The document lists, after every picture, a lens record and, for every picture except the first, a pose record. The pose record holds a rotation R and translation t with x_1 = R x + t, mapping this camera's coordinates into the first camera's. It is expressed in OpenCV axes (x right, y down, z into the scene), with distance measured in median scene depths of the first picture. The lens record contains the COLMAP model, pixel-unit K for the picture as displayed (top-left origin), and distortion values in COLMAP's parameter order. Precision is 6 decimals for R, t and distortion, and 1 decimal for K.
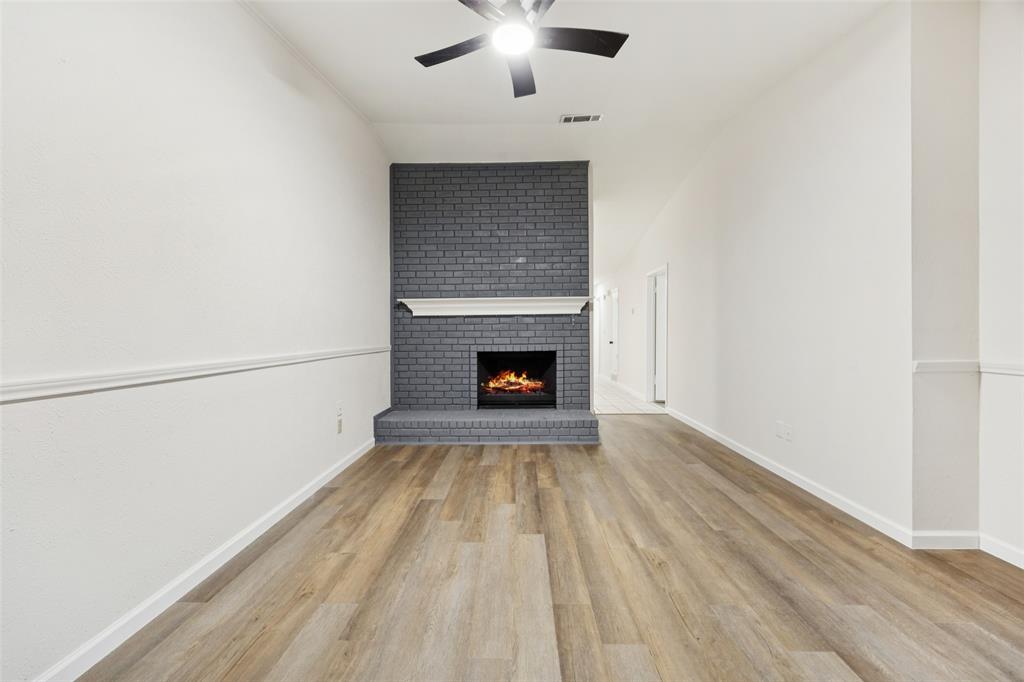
lens RADIAL K [[389.6, 0, 514.4], [0, 389.6, 338.9], [0, 0, 1]] dist [-0.005130, 0.000061]
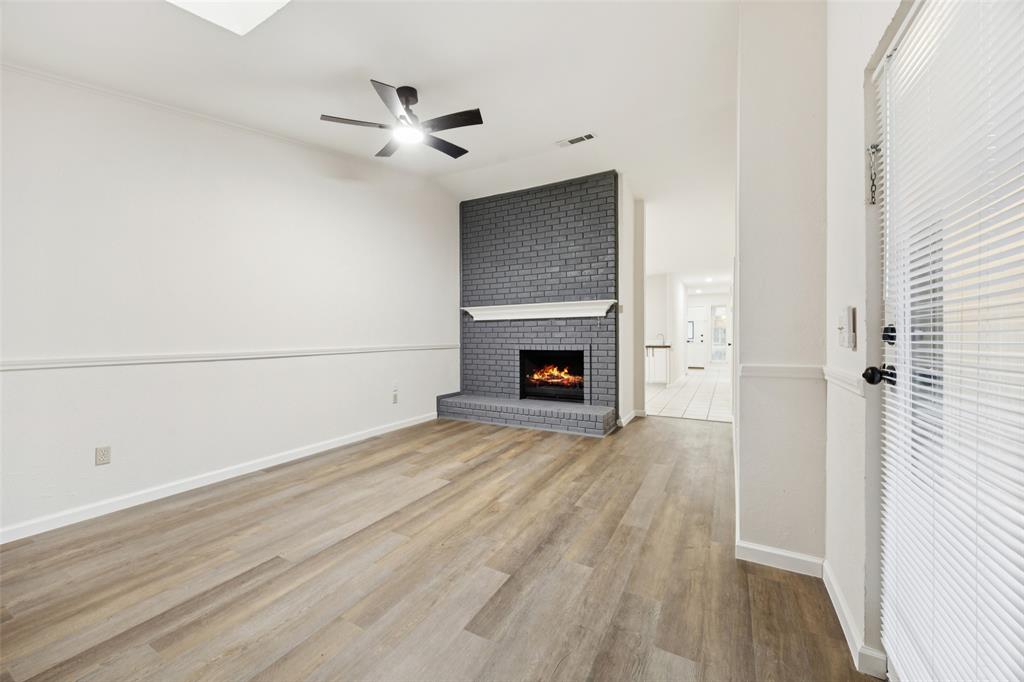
lens RADIAL K [[389.6, 0, 514.4], [0, 389.6, 338.9], [0, 0, 1]] dist [-0.005130, 0.000061]
pose [[0.883650, 0.005910, -0.468110, 0.445011], [-0.005857, 0.999982, 0.001568, -0.002024], [0.468111, 0.001356, 0.883669, -0.053959]]
